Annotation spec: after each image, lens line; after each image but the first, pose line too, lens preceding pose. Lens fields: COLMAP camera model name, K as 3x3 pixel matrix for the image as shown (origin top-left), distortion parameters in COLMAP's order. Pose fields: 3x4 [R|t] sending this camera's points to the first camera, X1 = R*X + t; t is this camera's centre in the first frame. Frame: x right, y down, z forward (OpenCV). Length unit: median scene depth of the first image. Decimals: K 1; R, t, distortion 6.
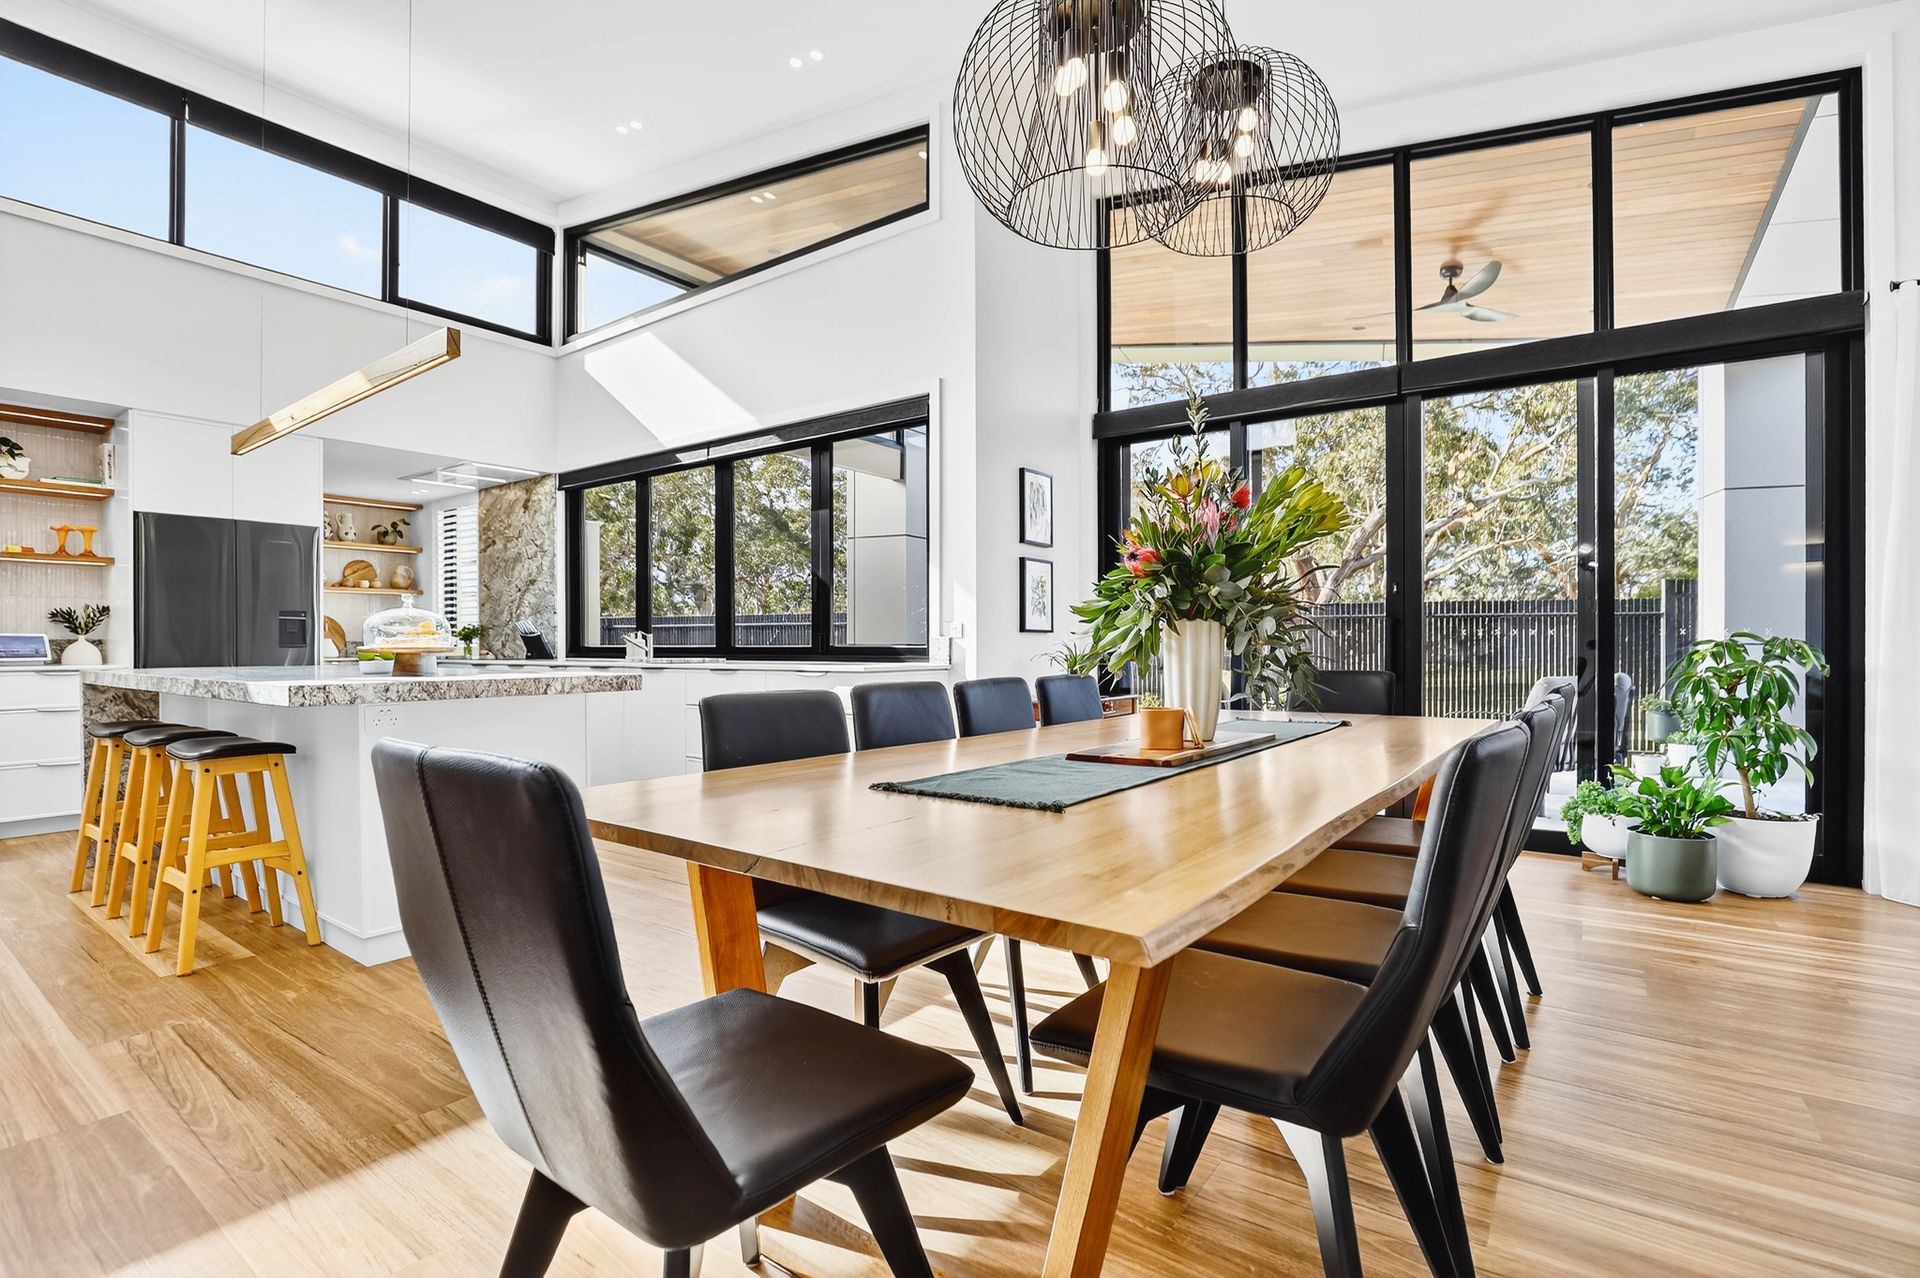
lens RADIAL K [[889.5, 0, 946.5], [0, 889.5, 653.4], [0, 0, 1]] dist [-0.038693, 0.009182]
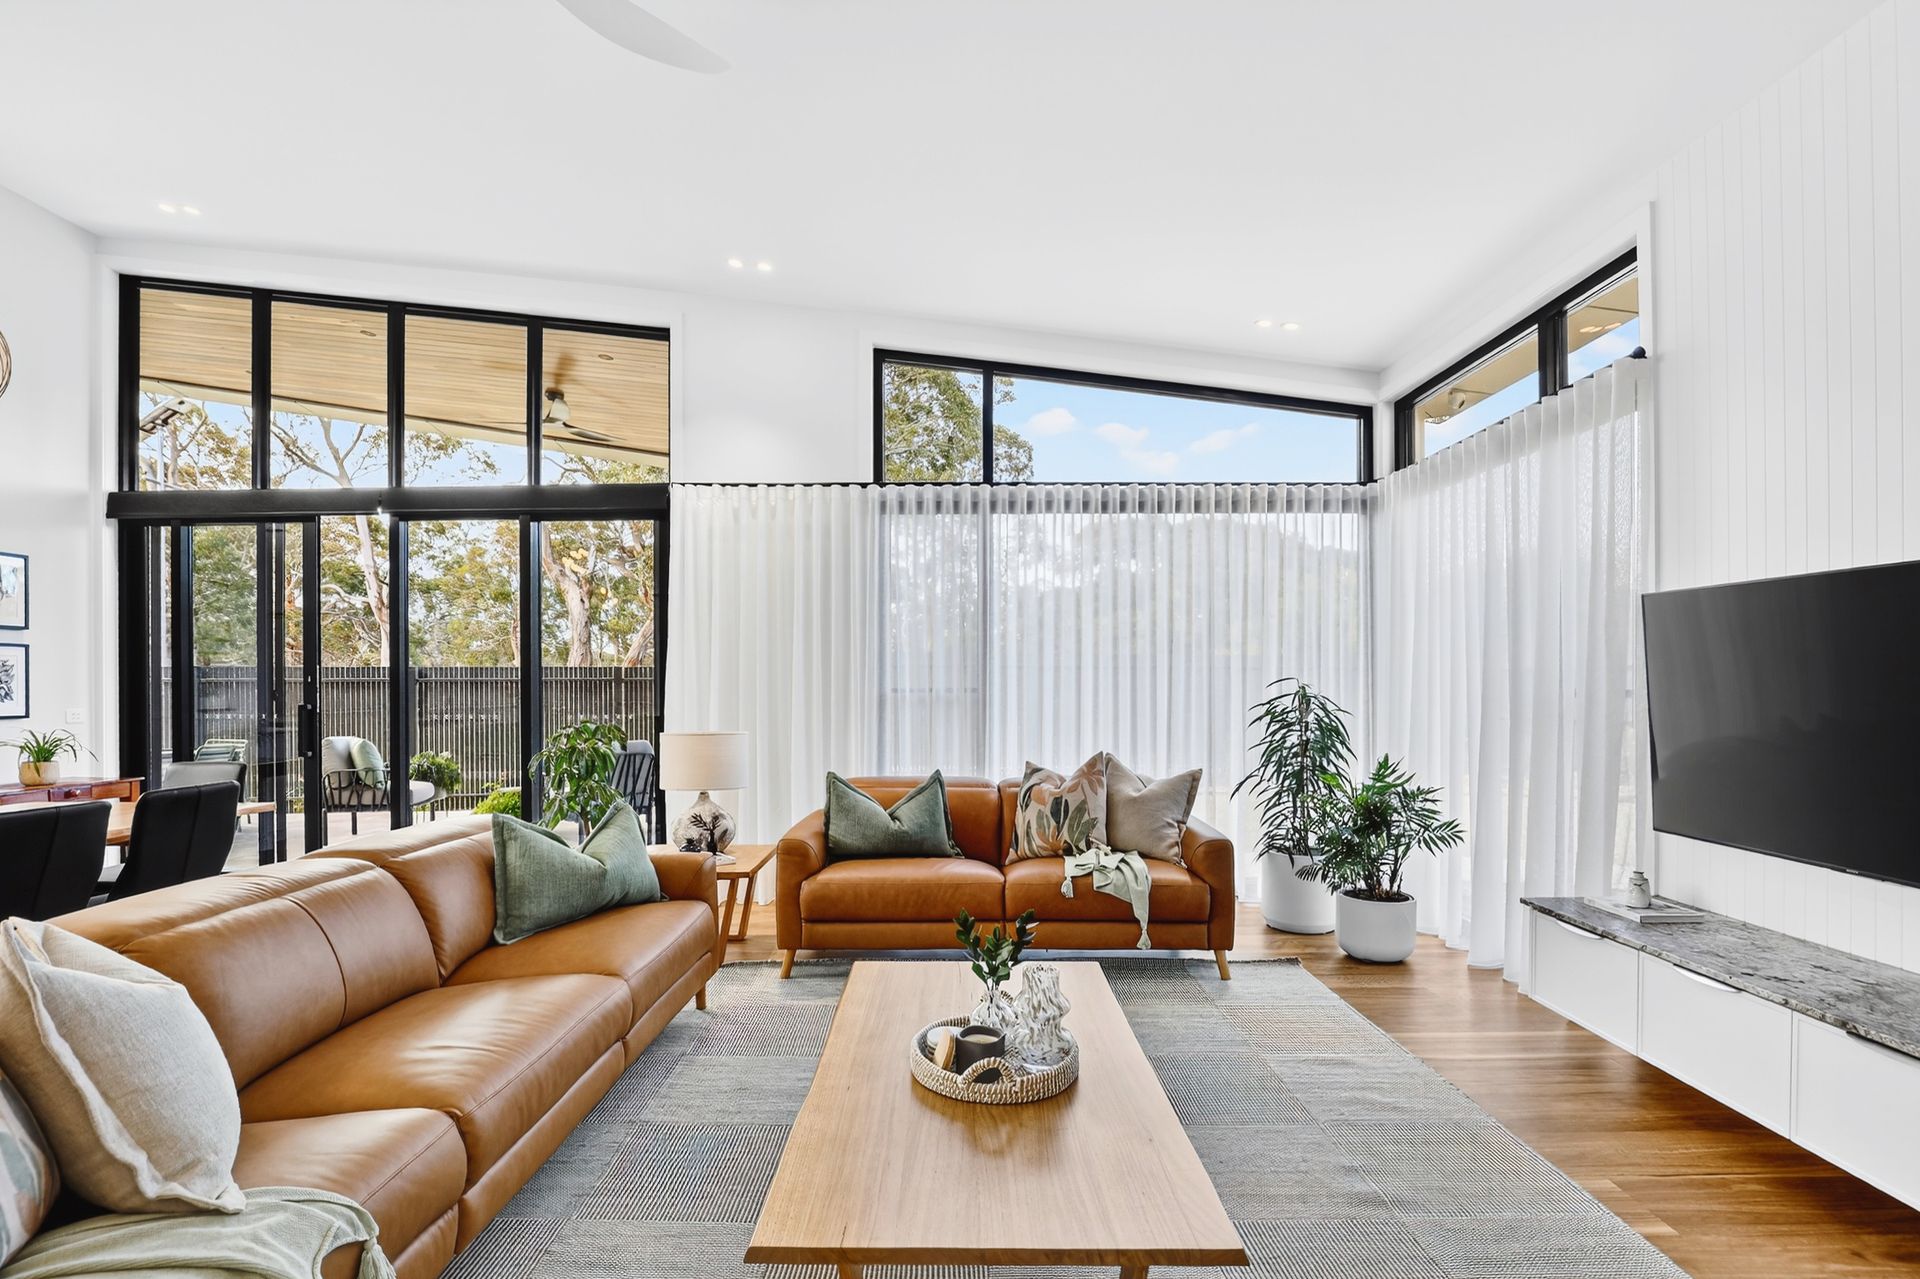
lens RADIAL K [[887.1, 0, 951.9], [0, 887.1, 696.1], [0, 0, 1]] dist [-0.026551, -0.000229]
pose [[0.811555, -0.007333, 0.584231, 0.327734], [0.008420, 0.999964, 0.000855, -0.034037], [-0.584216, 0.004226, 0.811587, -0.287703]]
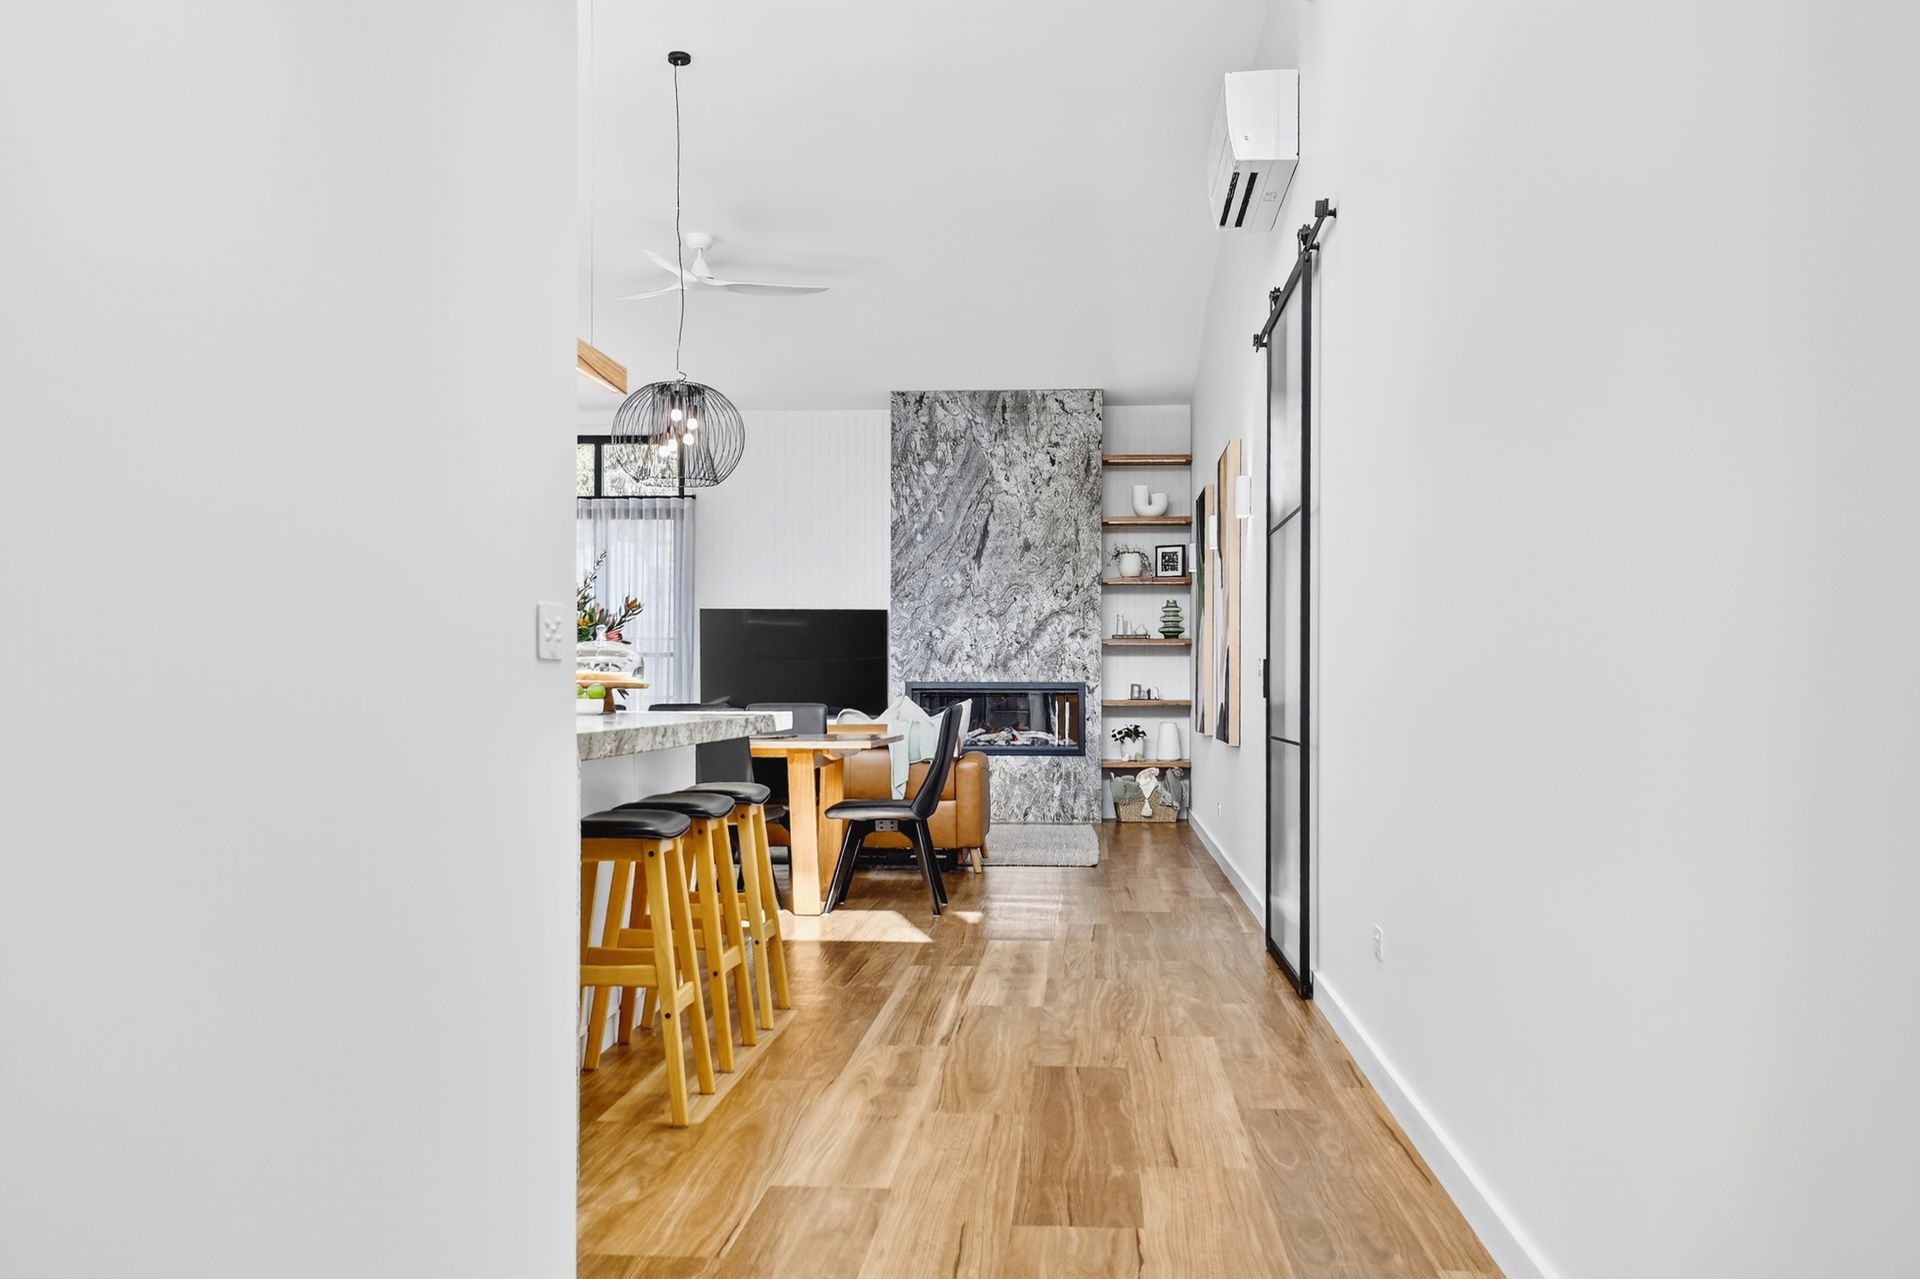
lens RADIAL K [[1932.9, 0, 961.7], [0, 1932.9, 680.8], [0, 0, 1]] dist [-0.001828, 0.001484]
pose [[-0.534433, 0.000548, 0.845211, -1.265785], [0.008356, 0.999954, 0.004636, -0.006280], [-0.845169, 0.009540, -0.534413, 0.886753]]
